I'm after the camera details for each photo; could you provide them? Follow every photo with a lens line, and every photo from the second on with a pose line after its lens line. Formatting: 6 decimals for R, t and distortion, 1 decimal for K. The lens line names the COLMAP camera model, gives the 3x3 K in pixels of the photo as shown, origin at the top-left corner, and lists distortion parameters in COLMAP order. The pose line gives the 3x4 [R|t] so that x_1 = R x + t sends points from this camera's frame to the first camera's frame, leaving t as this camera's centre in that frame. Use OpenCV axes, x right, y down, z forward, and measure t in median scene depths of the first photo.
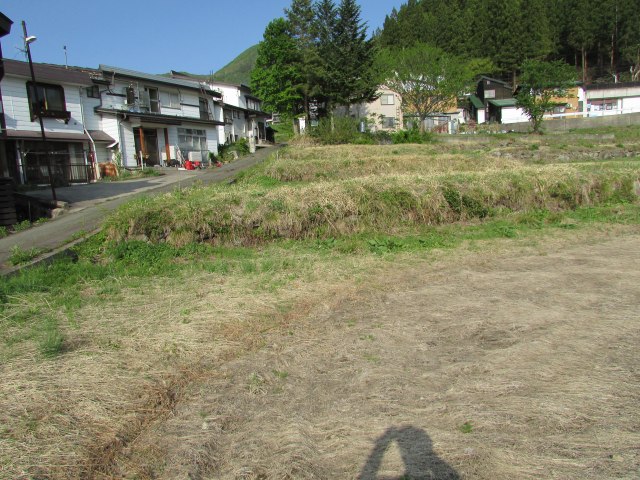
lens RADIAL K [[457.5, 0, 318.8], [0, 457.5, 240.0], [0, 0, 1]] dist [-0.027692, 0.003408]
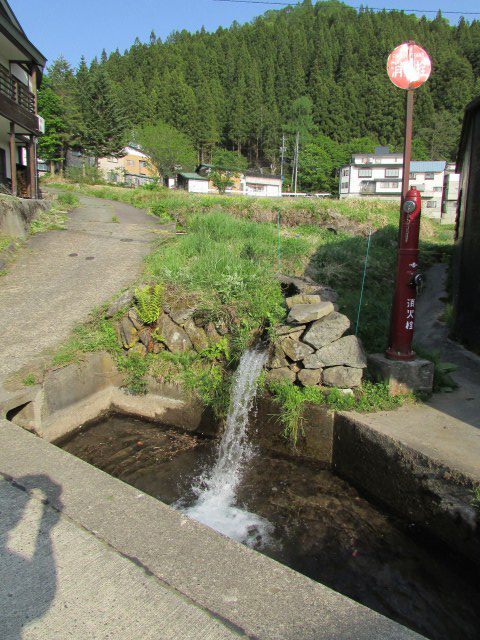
lens RADIAL K [[457.5, 0, 240.8], [0, 457.5, 325.4], [0, 0, 1]] dist [-0.027692, 0.003408]
pose [[0.837451, -0.012489, 0.546369, -0.180562], [-0.009541, 0.999252, 0.037466, 0.070692], [-0.546428, -0.036589, 0.836706, -0.170428]]
